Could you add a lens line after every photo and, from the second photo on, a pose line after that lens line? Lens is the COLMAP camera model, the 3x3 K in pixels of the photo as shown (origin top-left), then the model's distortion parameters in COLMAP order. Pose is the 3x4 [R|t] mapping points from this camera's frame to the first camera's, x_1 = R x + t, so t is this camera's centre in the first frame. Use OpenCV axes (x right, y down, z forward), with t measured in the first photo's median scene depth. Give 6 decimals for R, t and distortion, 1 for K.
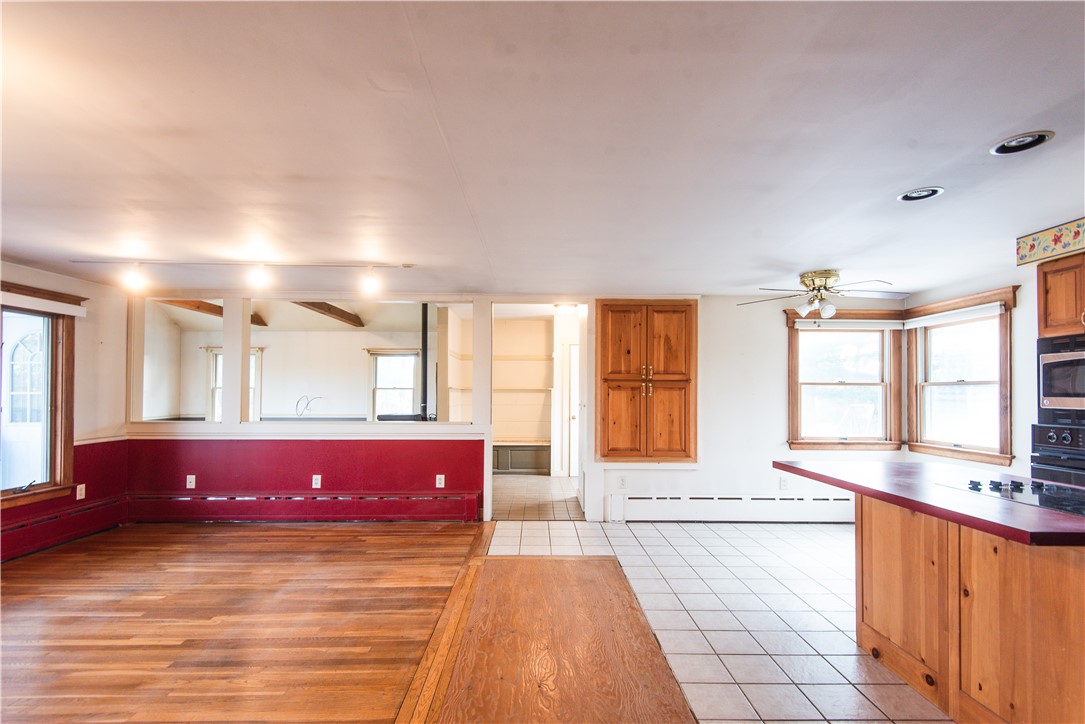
lens RADIAL K [[506.2, 0, 555.9], [0, 506.2, 386.7], [0, 0, 1]] dist [0.004380, -0.000450]
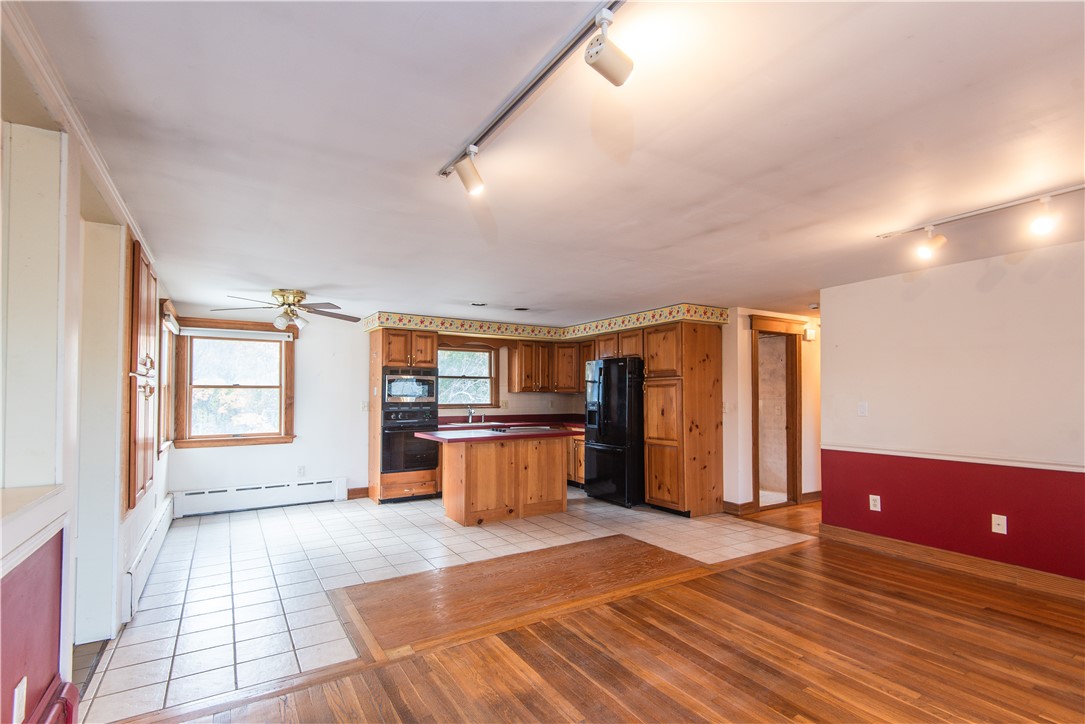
lens RADIAL K [[506.2, 0, 558.0], [0, 506.2, 389.6], [0, 0, 1]] dist [0.004380, -0.000450]
pose [[-0.512740, 0.007010, 0.858515, -1.066322], [-0.012140, 0.999807, -0.015414, 0.021075], [-0.858458, -0.018326, -0.512557, 1.505740]]
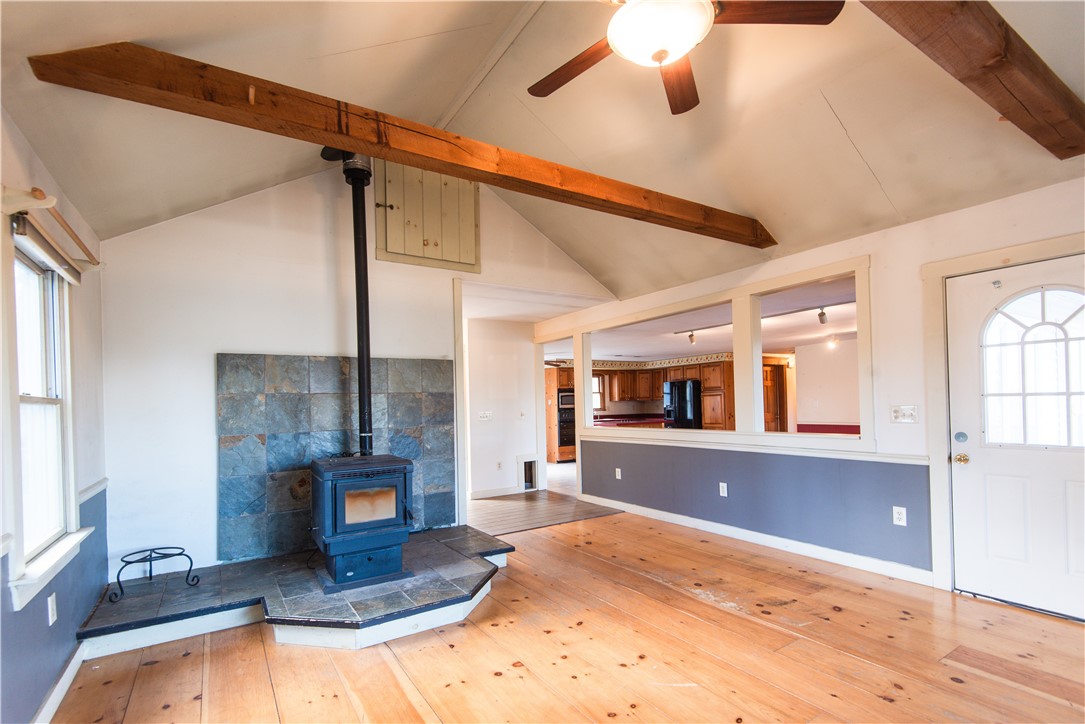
lens RADIAL K [[506.2, 0, 537.9], [0, 506.2, 403.1], [0, 0, 1]] dist [0.004380, -0.000450]
pose [[-0.511474, 0.014866, 0.859170, -1.781080], [0.013237, 0.999868, -0.009421, 0.038935], [-0.859197, 0.006555, -0.511603, 2.624575]]
